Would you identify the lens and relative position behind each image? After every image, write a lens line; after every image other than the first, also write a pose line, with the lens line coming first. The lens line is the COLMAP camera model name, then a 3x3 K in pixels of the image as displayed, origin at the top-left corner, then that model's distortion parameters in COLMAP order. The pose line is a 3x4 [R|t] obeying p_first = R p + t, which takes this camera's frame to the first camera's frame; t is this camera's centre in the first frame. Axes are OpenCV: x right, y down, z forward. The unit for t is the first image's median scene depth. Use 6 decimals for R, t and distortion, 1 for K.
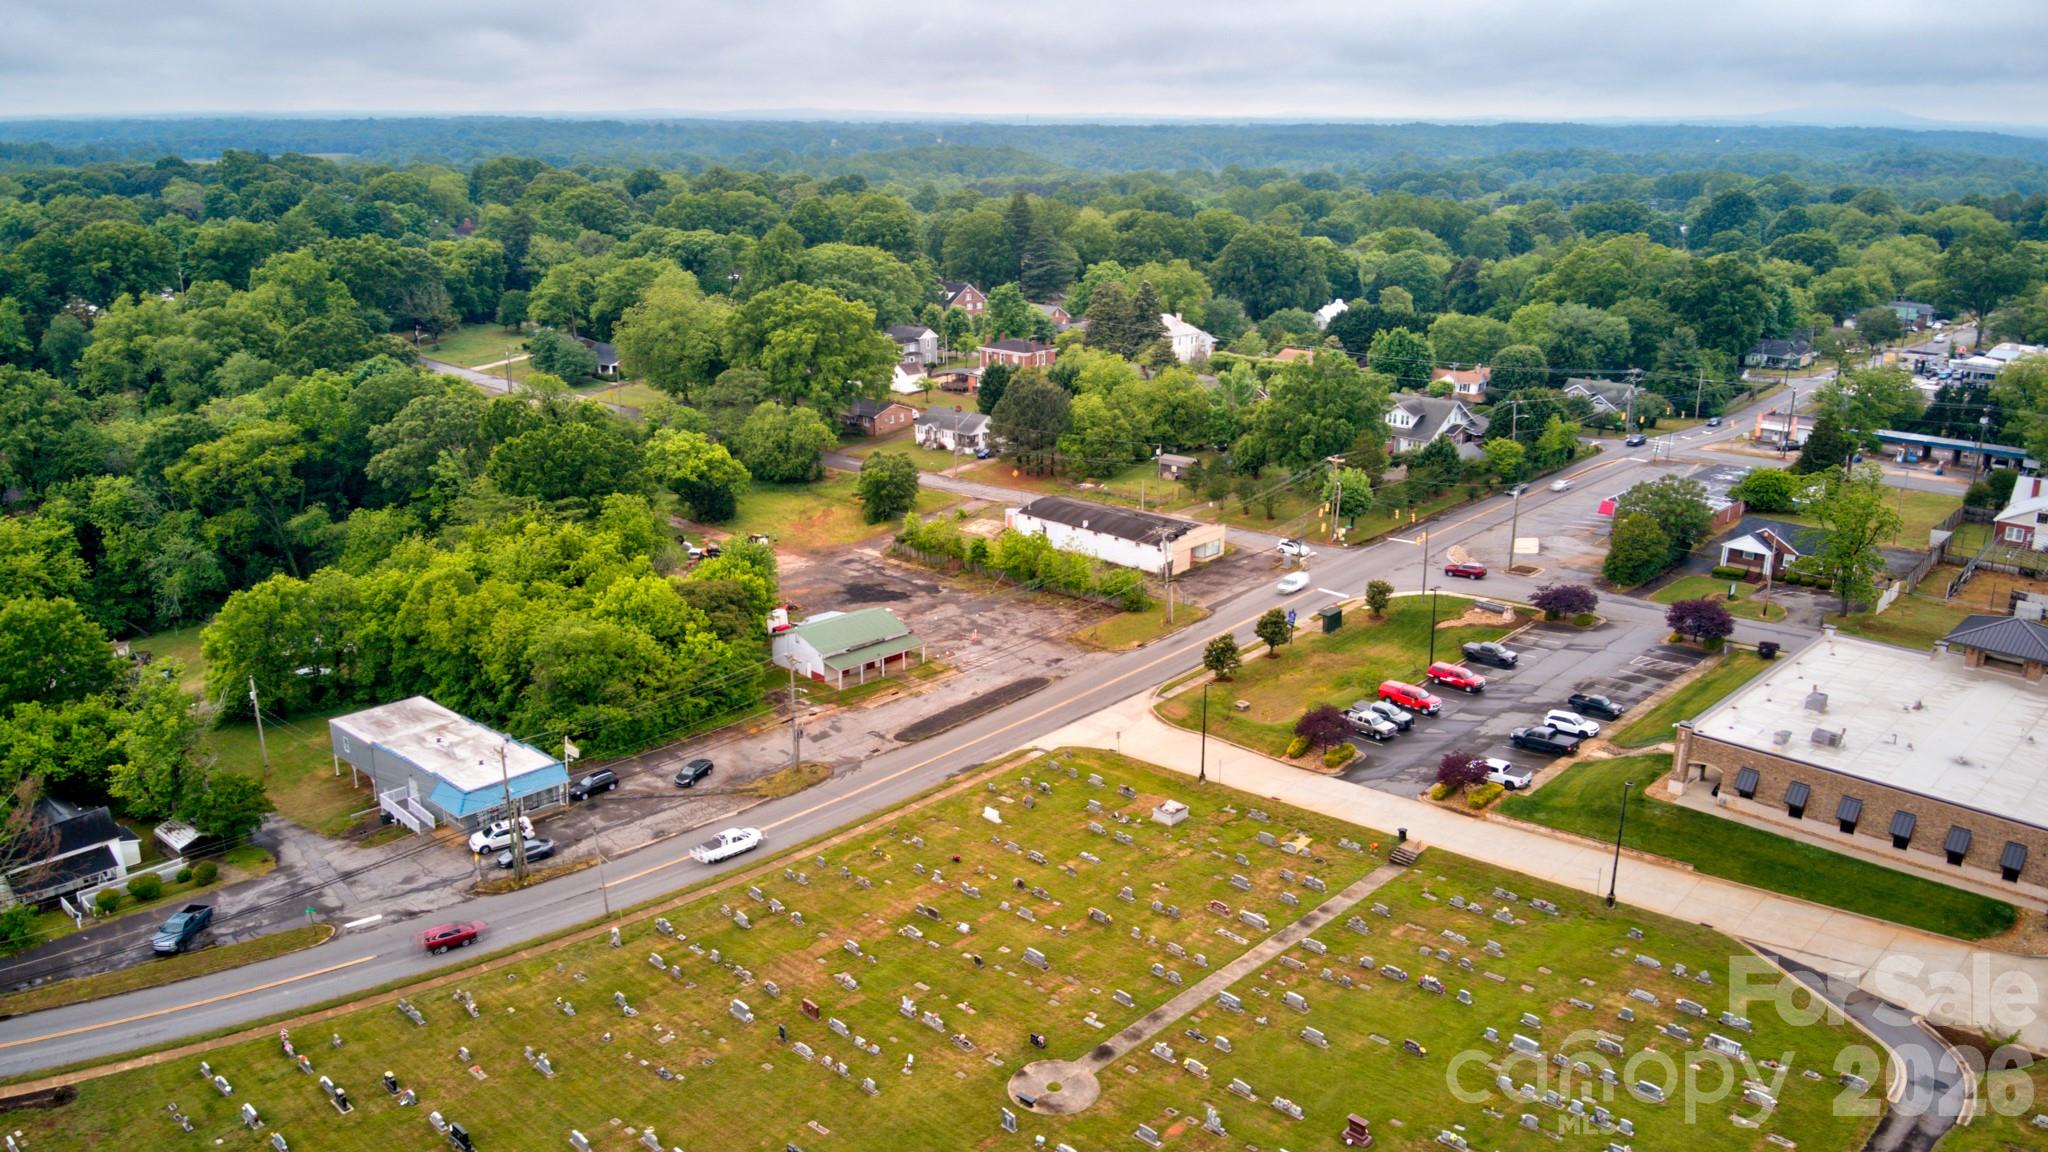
lens RADIAL K [[1500.7, 0, 1016.6], [0, 1500.7, 575.9], [0, 0, 1]] dist [0.196347, -0.378560]
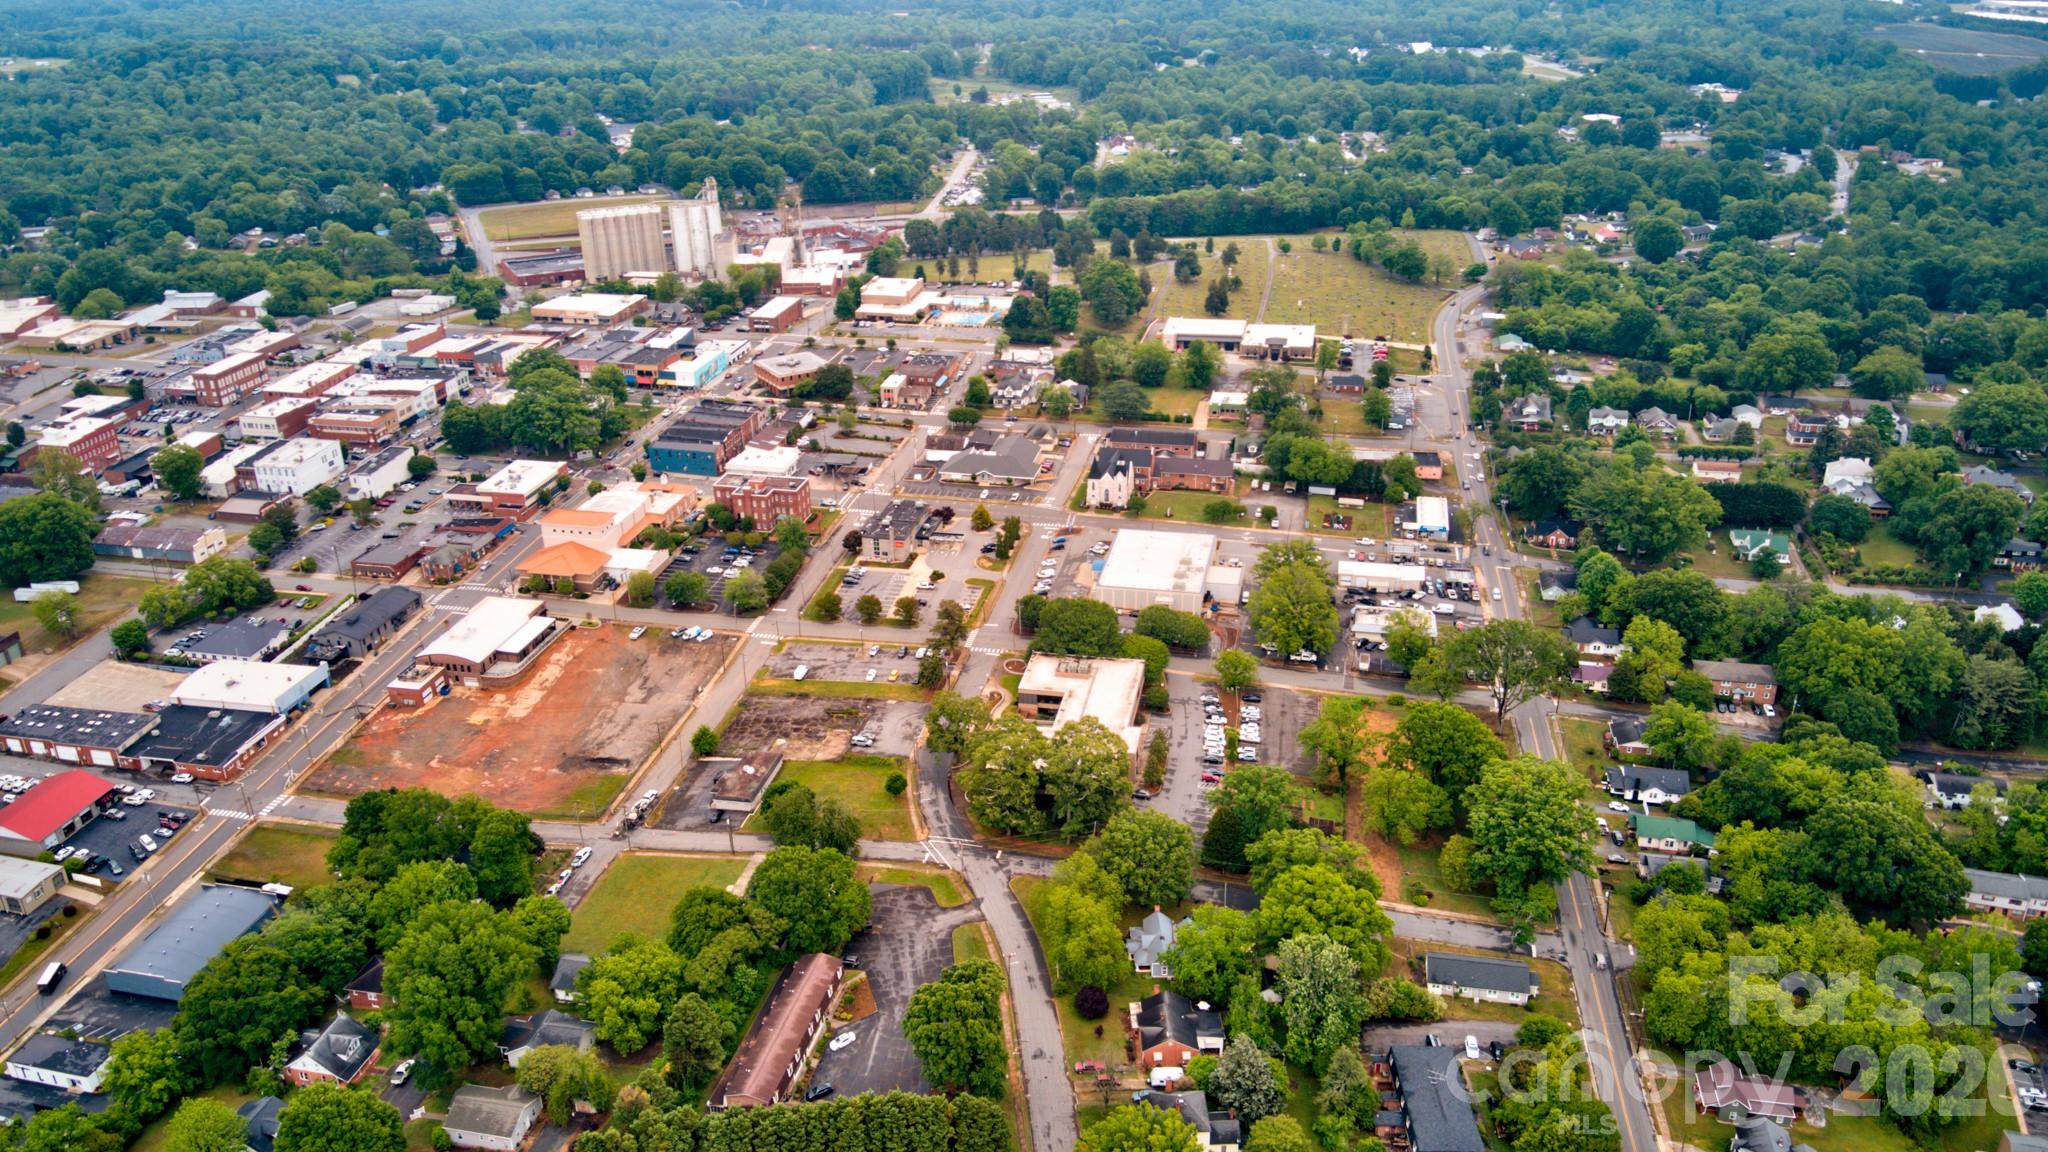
lens RADIAL K [[1477.4, 0, 1019.1], [0, 1477.4, 607.0], [0, 0, 1]] dist [0.028205, -0.079903]
pose [[-0.852390, 0.240682, -0.464223, 2.766739], [-0.132918, 0.758887, 0.637513, -1.624802], [0.505731, 0.605114, -0.614877, 2.953654]]
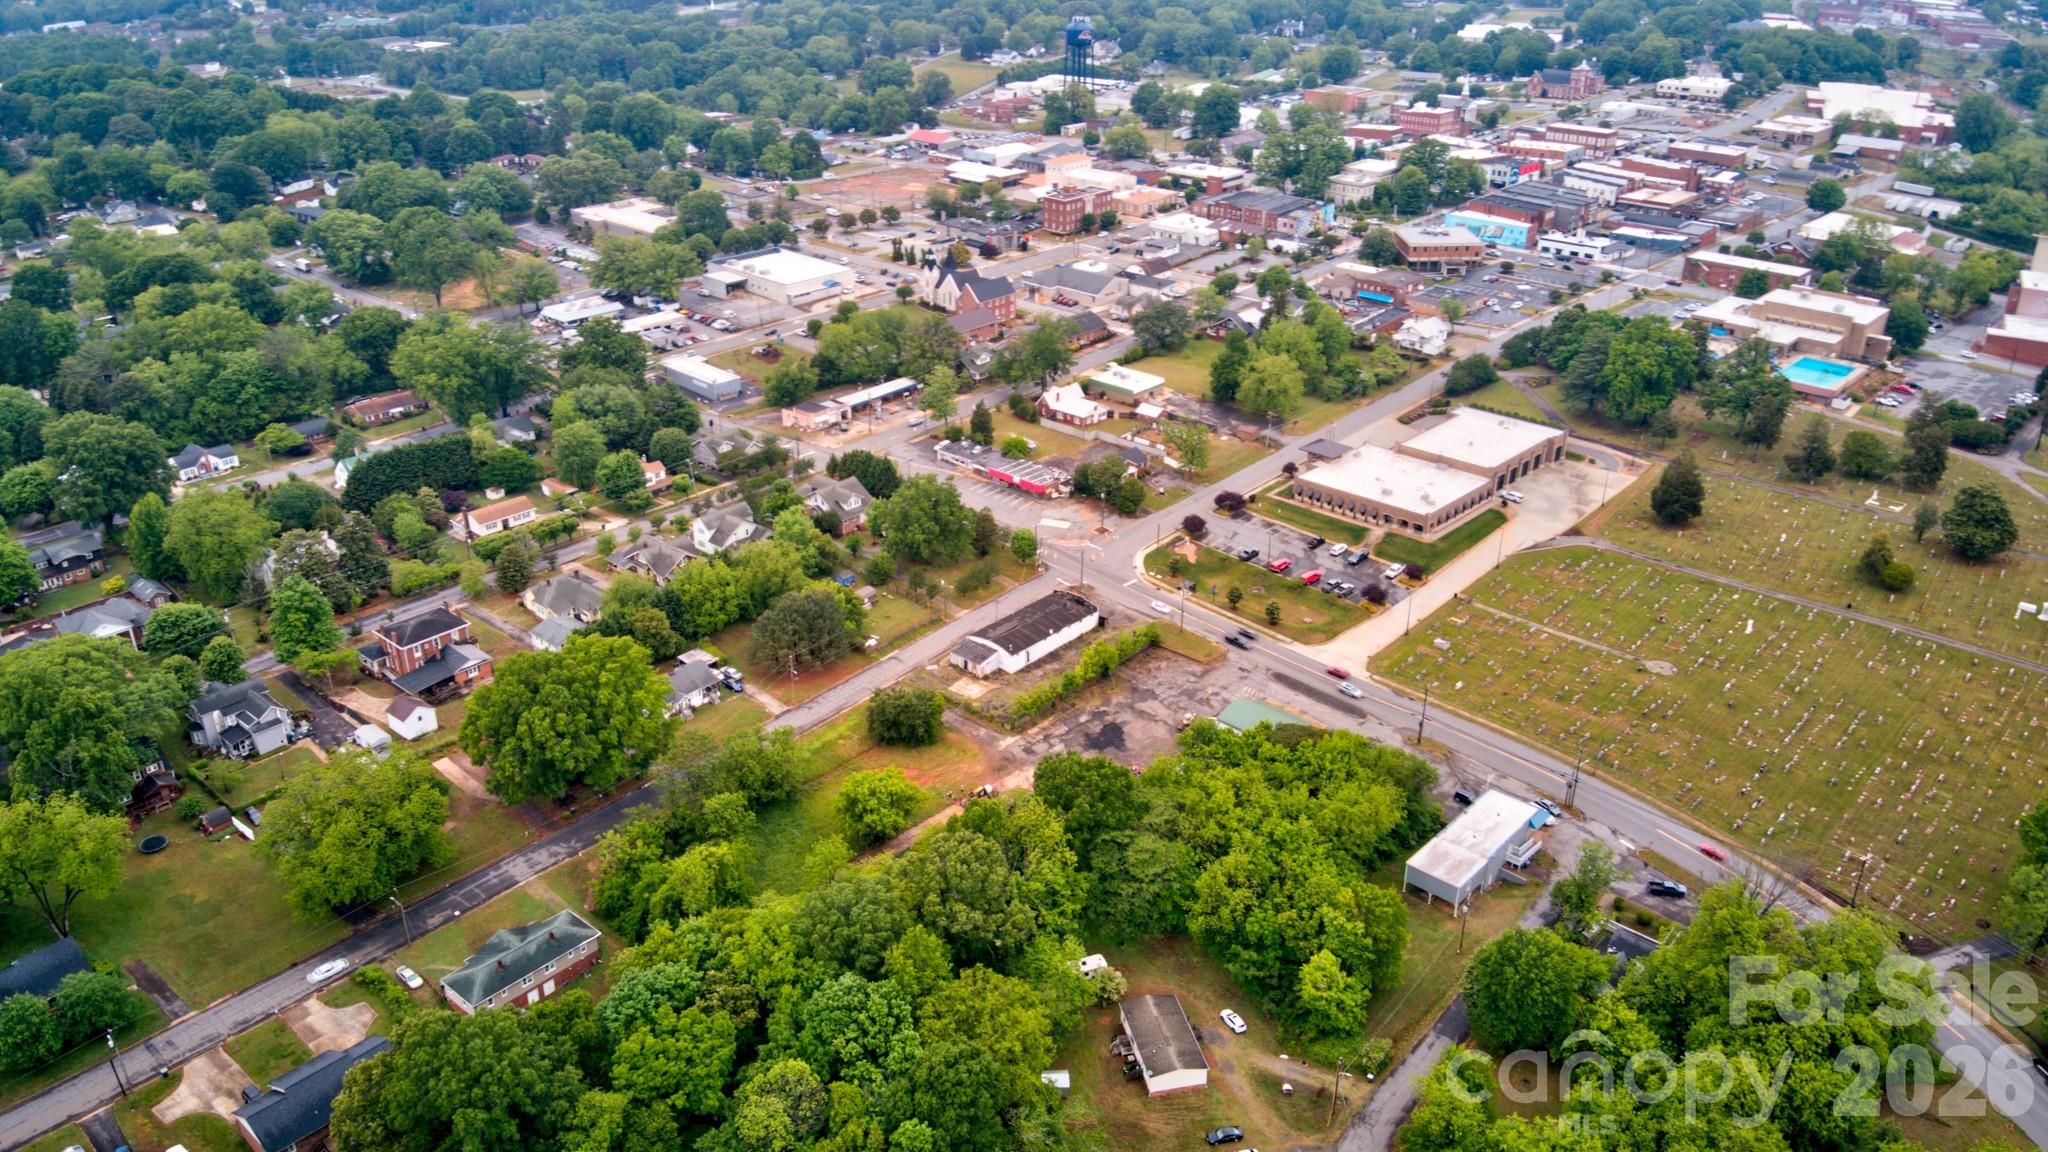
lens RADIAL K [[1496.7, 0, 1011.2], [0, 1496.7, 584.3], [0, 0, 1]] dist [0.196764, -0.393031]
pose [[-0.006041, -0.447731, 0.894148, -1.397420], [0.292392, 0.854296, 0.429751, -0.804197], [-0.956280, 0.264038, 0.125752, 0.946231]]
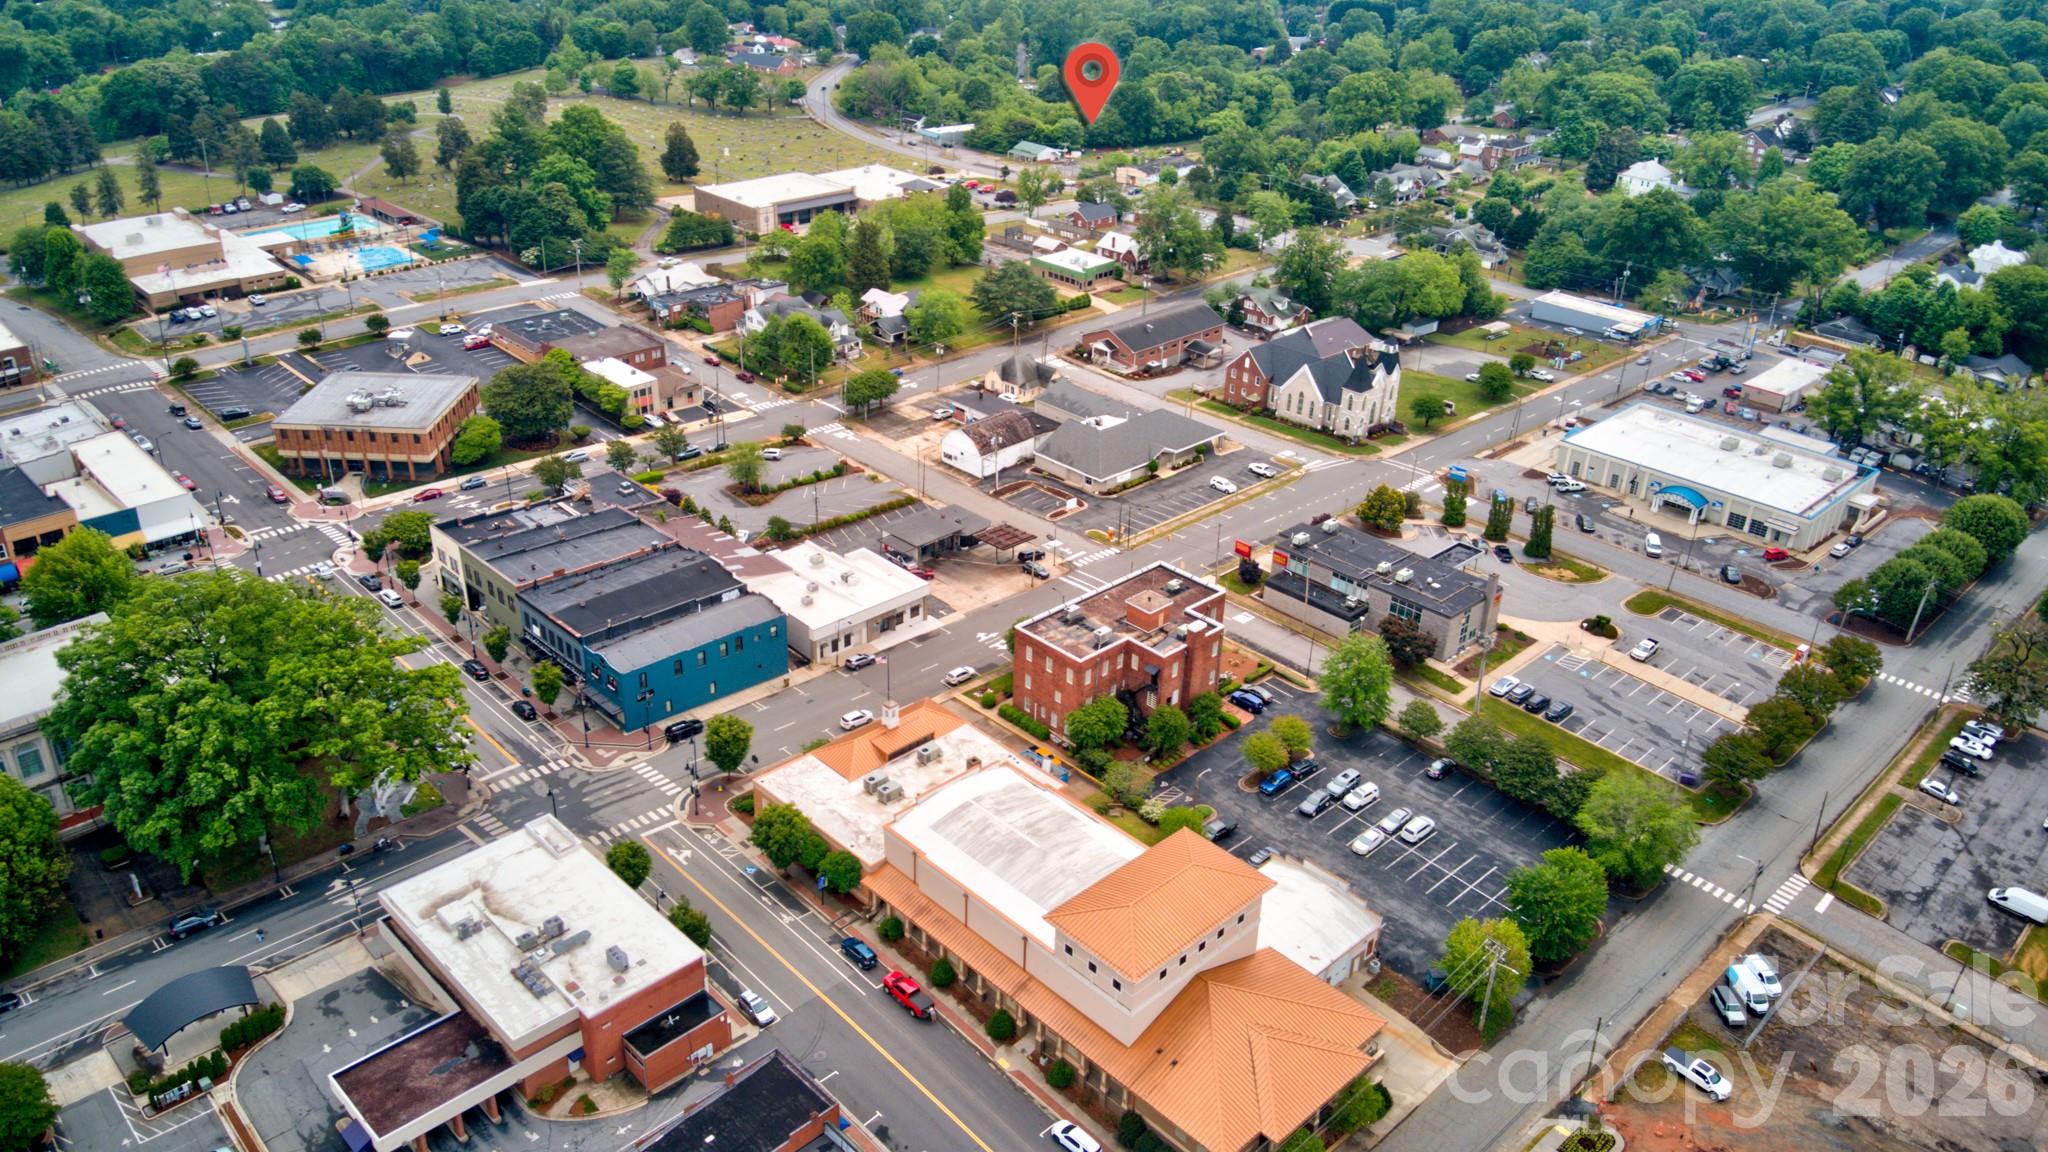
lens RADIAL K [[1496.7, 0, 1011.2], [0, 1496.7, 584.3], [0, 0, 1]] dist [0.196764, -0.393031]
pose [[-0.018773, 0.455974, -0.889795, 2.829181], [-0.317231, 0.841251, 0.437790, -0.515148], [0.948162, 0.290489, 0.128856, 0.760585]]
